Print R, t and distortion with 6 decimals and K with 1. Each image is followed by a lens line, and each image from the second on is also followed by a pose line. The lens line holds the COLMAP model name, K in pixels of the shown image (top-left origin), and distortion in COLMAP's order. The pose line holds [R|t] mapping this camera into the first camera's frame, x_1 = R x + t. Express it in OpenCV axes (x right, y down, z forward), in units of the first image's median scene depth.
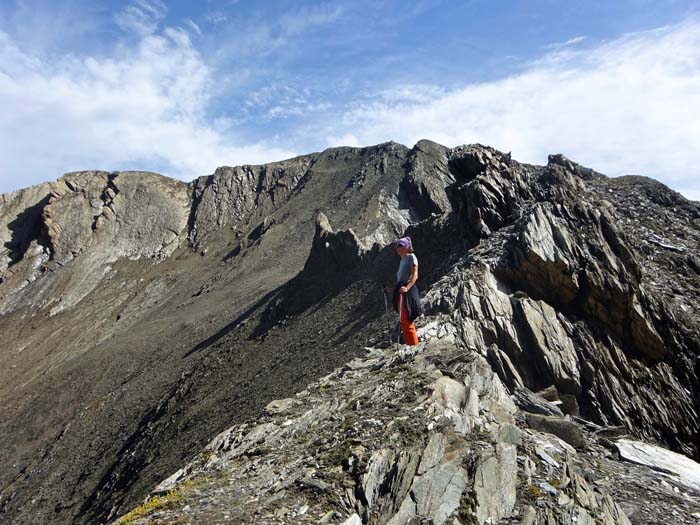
lens RADIAL K [[589.4, 0, 350.4], [0, 589.4, 262.4], [0, 0, 1]] dist [0.004055, 0.001129]
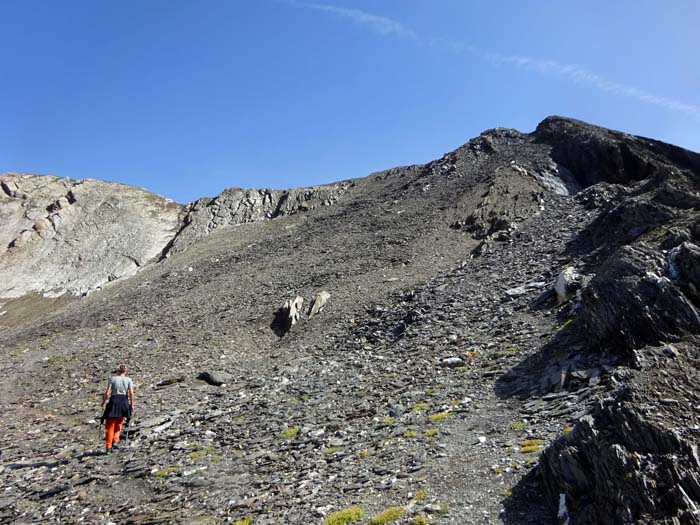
lens RADIAL K [[525.5, 0, 349.7], [0, 525.5, 261.4], [0, 0, 1]] dist [0.022140, 0.007645]
pose [[0.995359, 0.070199, -0.065824, -0.020052], [-0.077840, 0.989500, -0.121779, 0.001417], [0.056584, 0.126338, 0.990372, 0.392693]]
